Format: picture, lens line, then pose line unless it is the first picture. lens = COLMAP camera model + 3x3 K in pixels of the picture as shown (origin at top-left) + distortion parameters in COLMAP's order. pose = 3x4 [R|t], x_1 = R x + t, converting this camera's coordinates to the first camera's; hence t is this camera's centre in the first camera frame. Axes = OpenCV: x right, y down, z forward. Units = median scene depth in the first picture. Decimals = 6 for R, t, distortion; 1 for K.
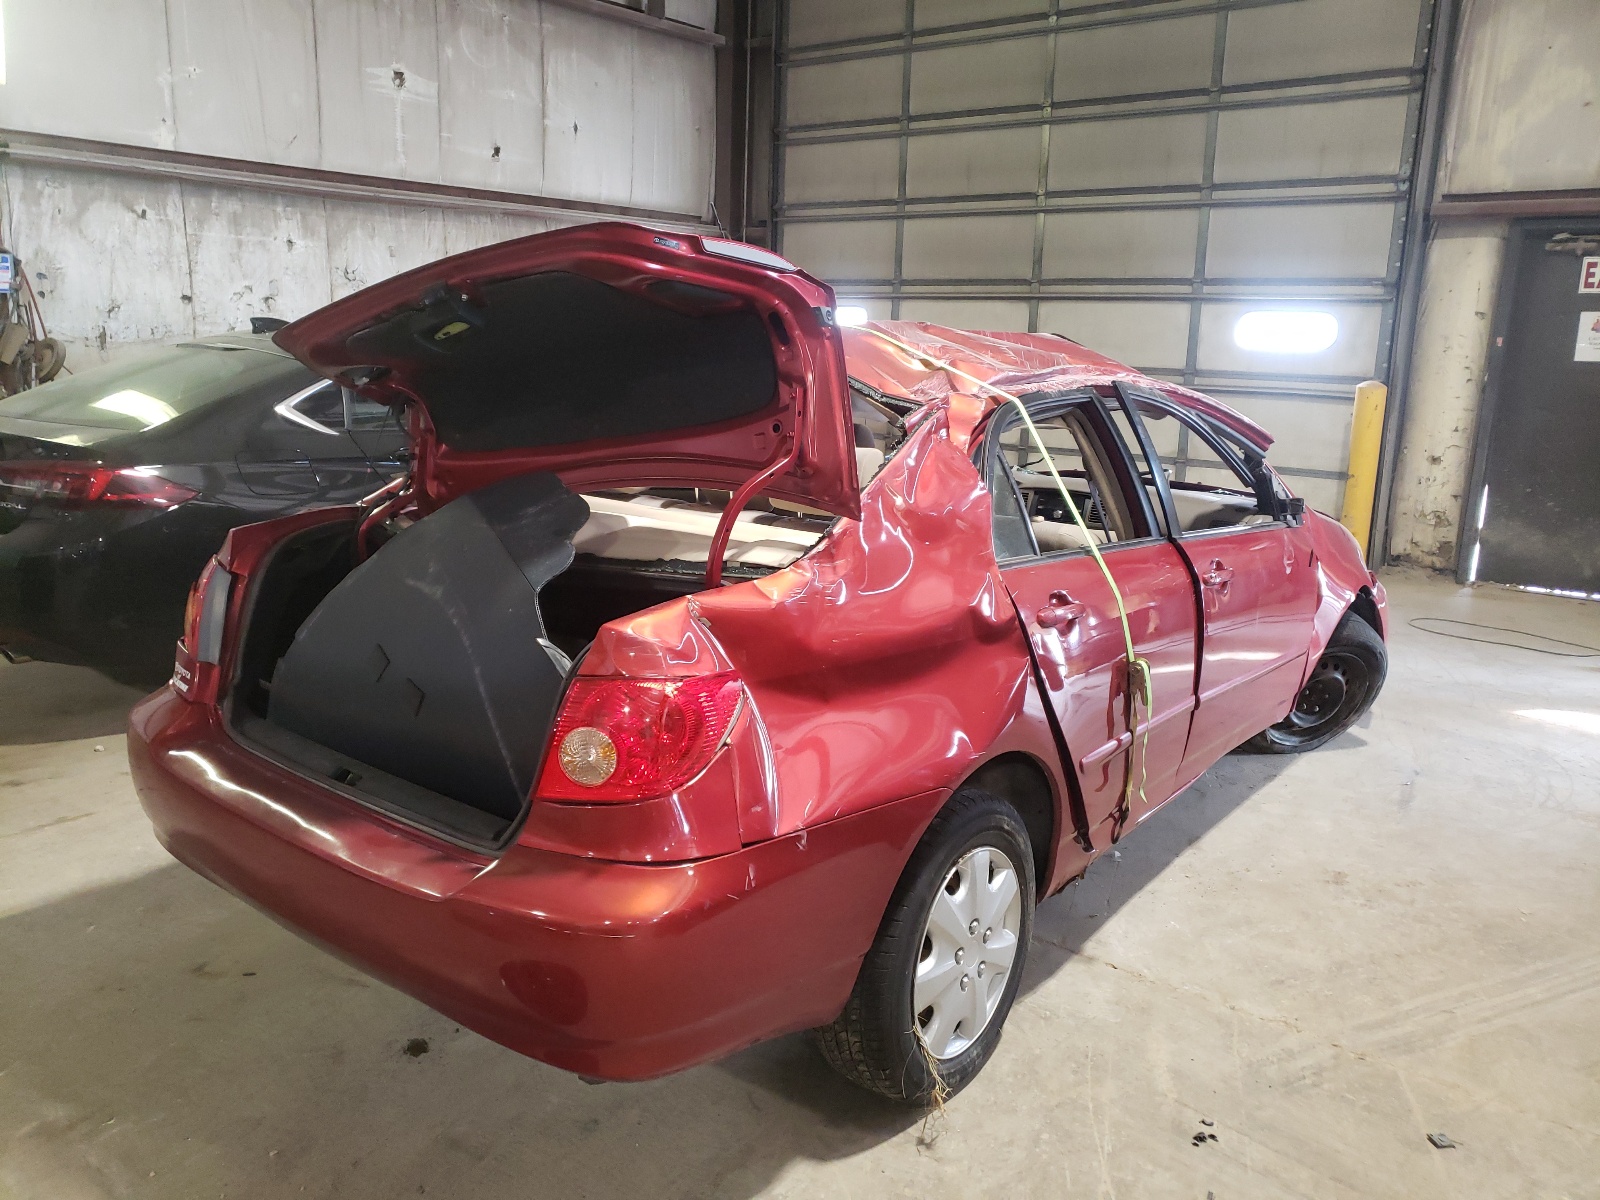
lens RADIAL K [[1245.9, 0, 794.3], [0, 1245.9, 593.1], [0, 0, 1]] dist [0.046042, 0.007400]
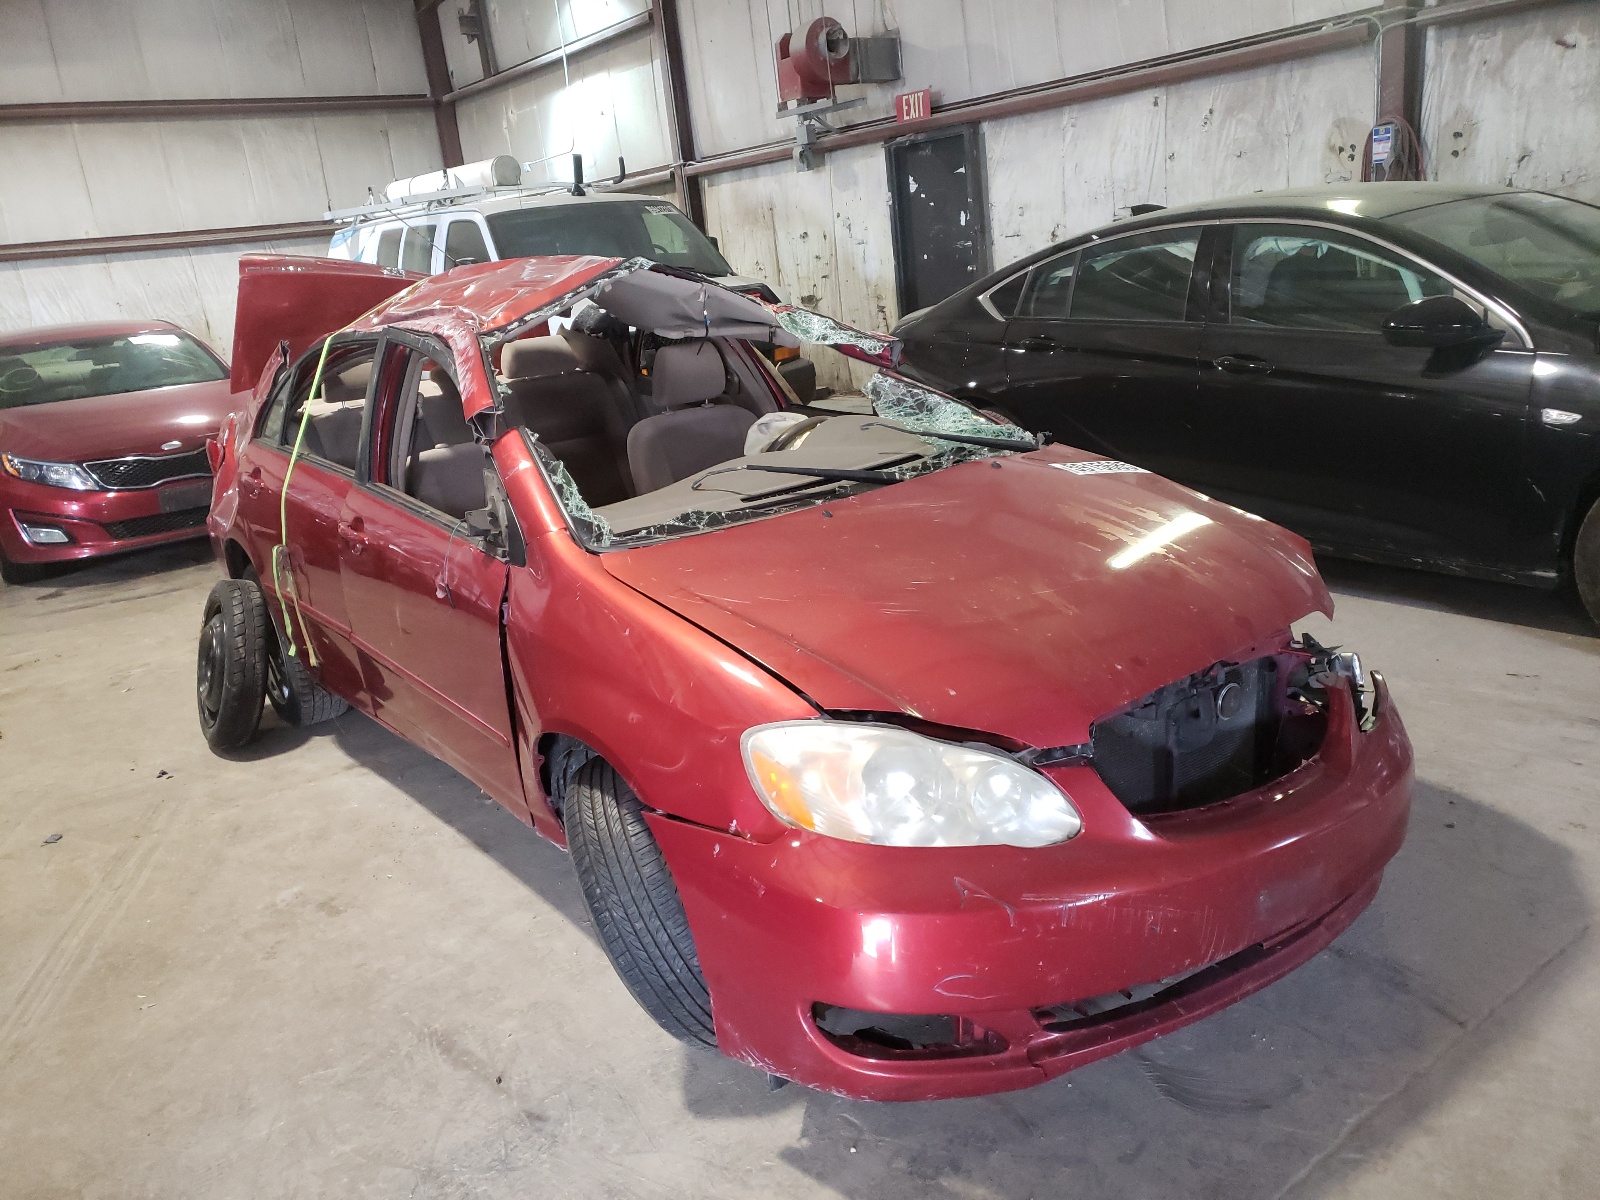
lens RADIAL K [[1245.9, 0, 794.3], [0, 1245.9, 593.1], [0, 0, 1]] dist [0.046042, 0.007400]
pose [[-0.263256, 0.268650, -0.926565, 1.321888], [-0.110323, 0.945760, 0.305561, -0.347143], [0.958397, 0.182662, -0.219338, 1.751695]]
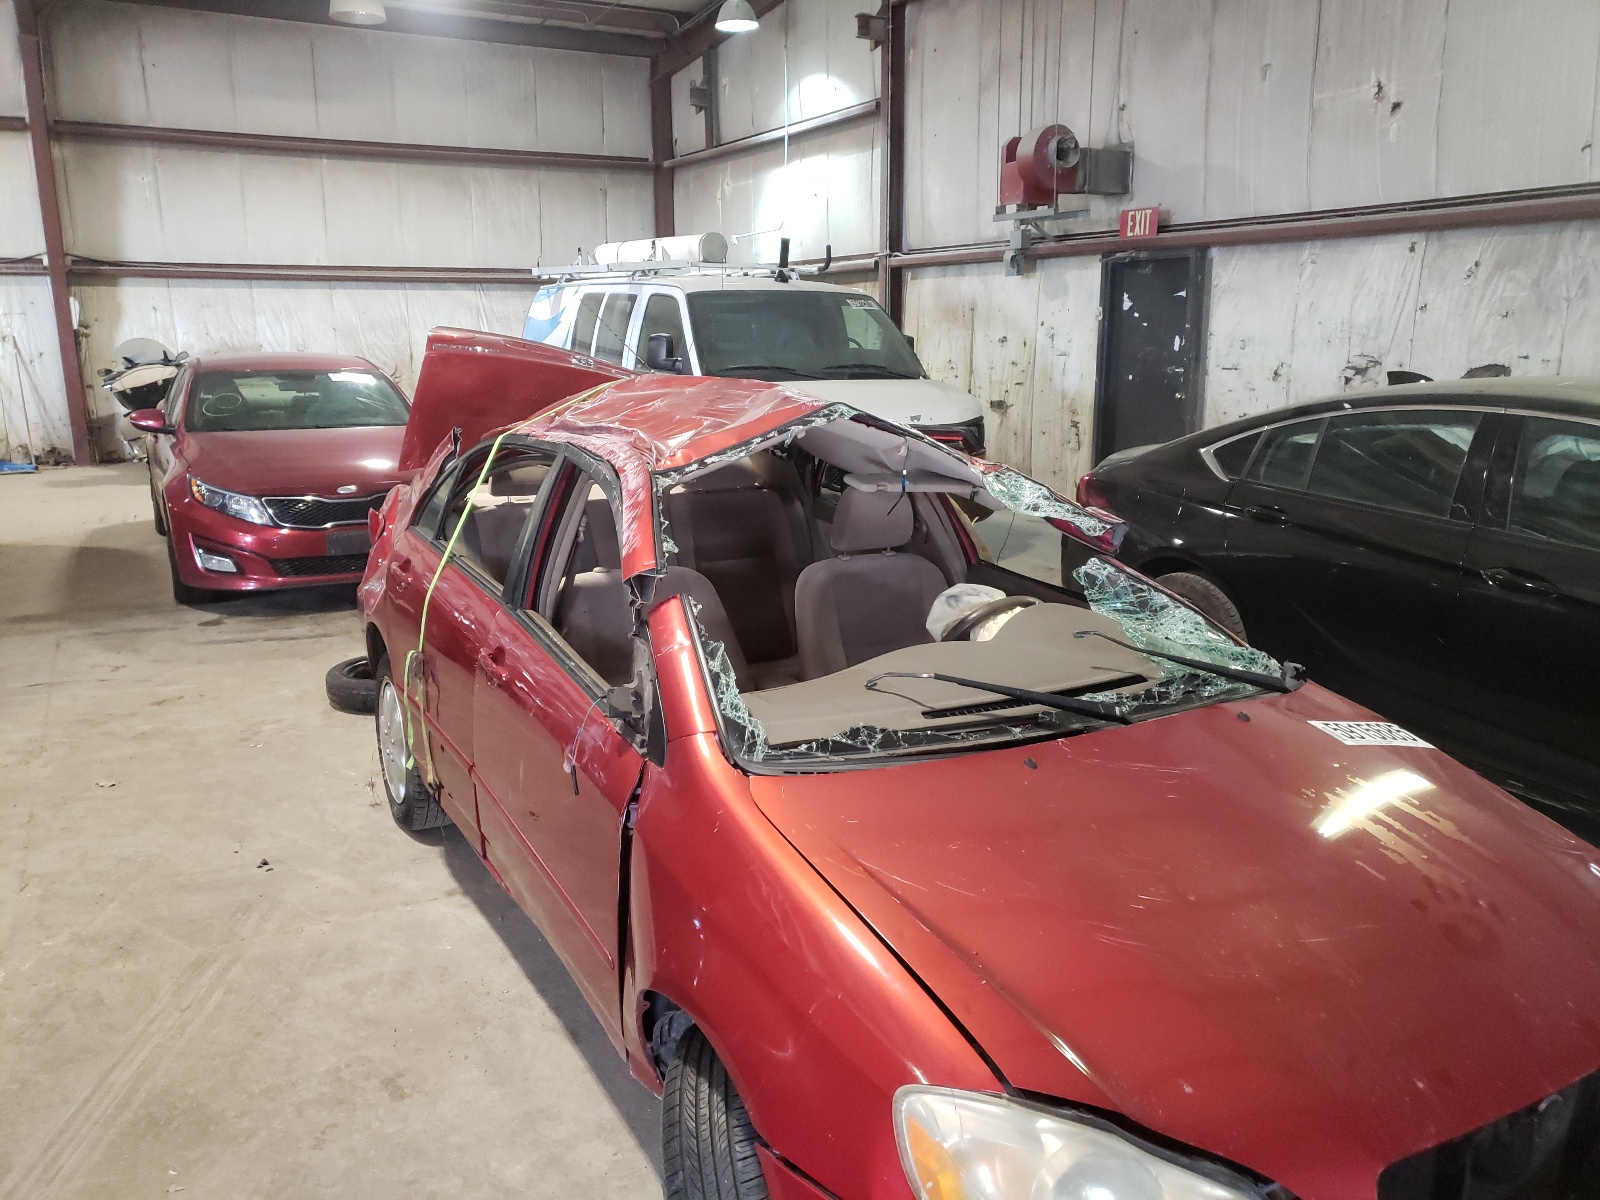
lens RADIAL K [[1251.4, 0, 791.6], [0, 1251.4, 602.9], [0, 0, 1]] dist [0.047859, 0.009543]
pose [[-0.402650, 0.175973, -0.898280, 1.180904], [-0.208737, 0.937838, 0.277288, -0.391771], [0.891236, 0.299154, -0.340889, 1.670837]]
